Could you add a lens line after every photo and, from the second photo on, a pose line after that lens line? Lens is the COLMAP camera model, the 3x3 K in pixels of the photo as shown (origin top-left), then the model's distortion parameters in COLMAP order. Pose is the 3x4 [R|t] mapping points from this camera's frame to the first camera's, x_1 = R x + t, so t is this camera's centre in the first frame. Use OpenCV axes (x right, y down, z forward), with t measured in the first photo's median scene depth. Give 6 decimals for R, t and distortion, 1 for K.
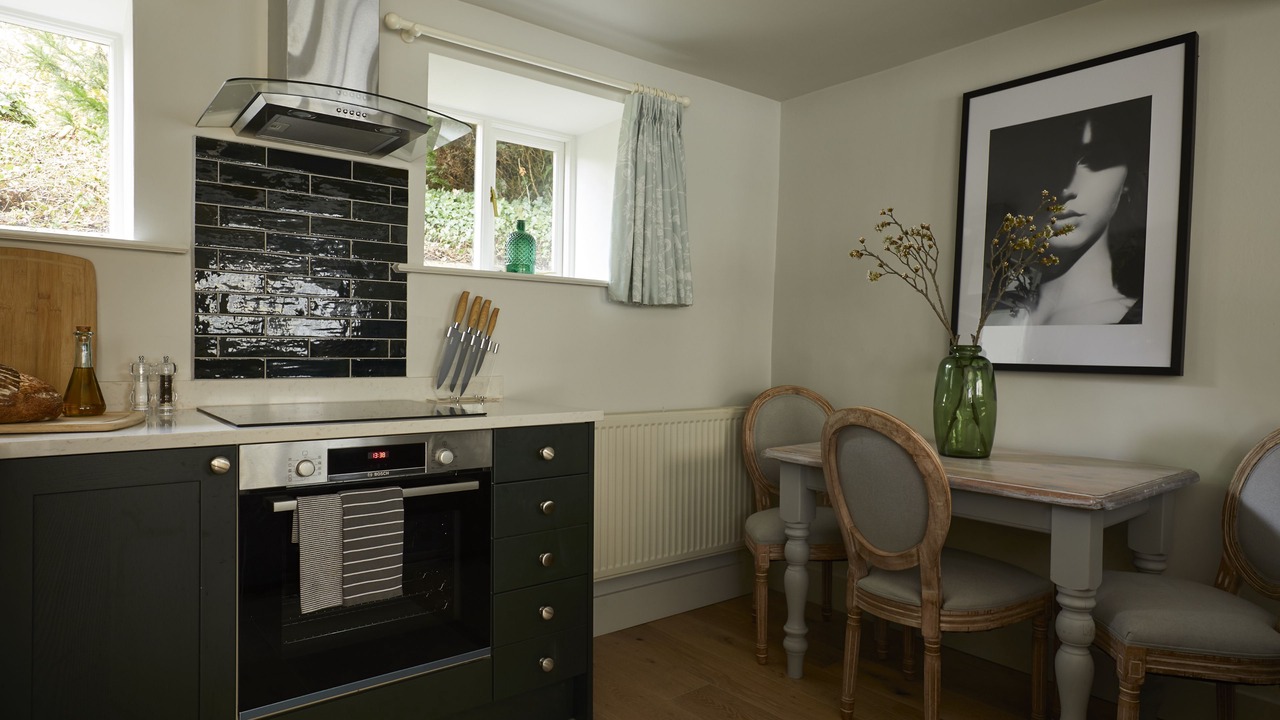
lens RADIAL K [[731.3, 0, 657.6], [0, 731.3, 364.1], [0, 0, 1]] dist [0.000766, 0.001777]
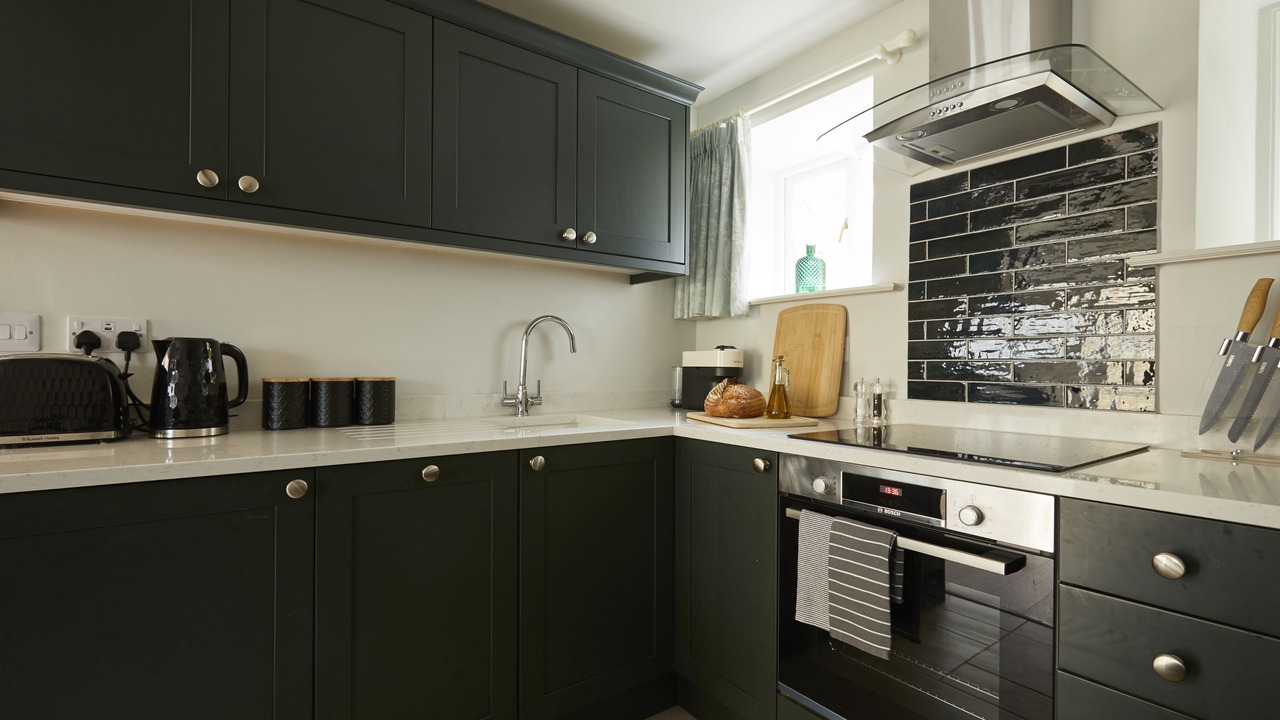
lens RADIAL K [[595.8, 0, 640.0], [0, 595.8, 360.0], [0, 0, 1]] dist [-0.000842, 0.000227]
pose [[-0.063667, -0.021788, -0.997733, 0.247820], [-0.029073, 0.999378, -0.019969, -0.007176], [0.997548, 0.027736, -0.064261, 0.507412]]
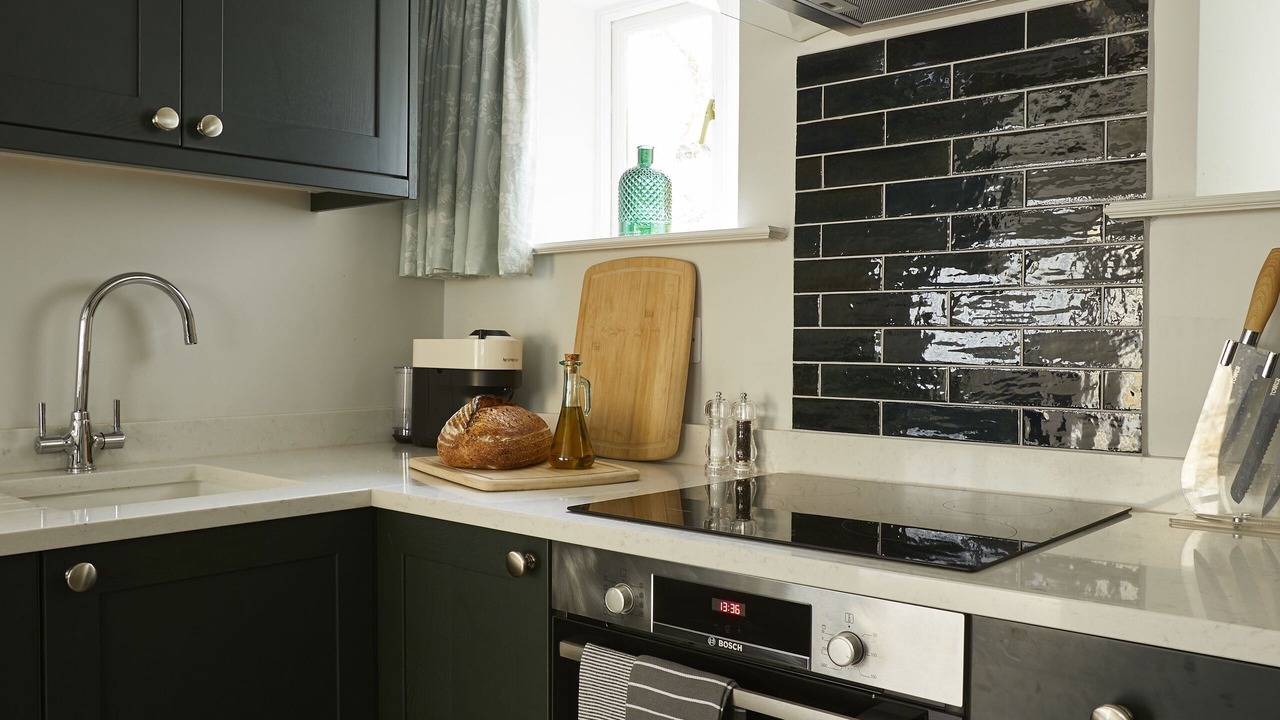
lens RADIAL K [[1088.5, 0, 637.1], [0, 1088.5, 352.1], [0, 0, 1]] dist [-0.083847, 0.105892]
pose [[0.151075, -0.000236, -0.988522, 0.236622], [-0.025004, 0.999679, -0.004060, -0.031767], [0.988206, 0.025330, 0.151020, 0.563781]]
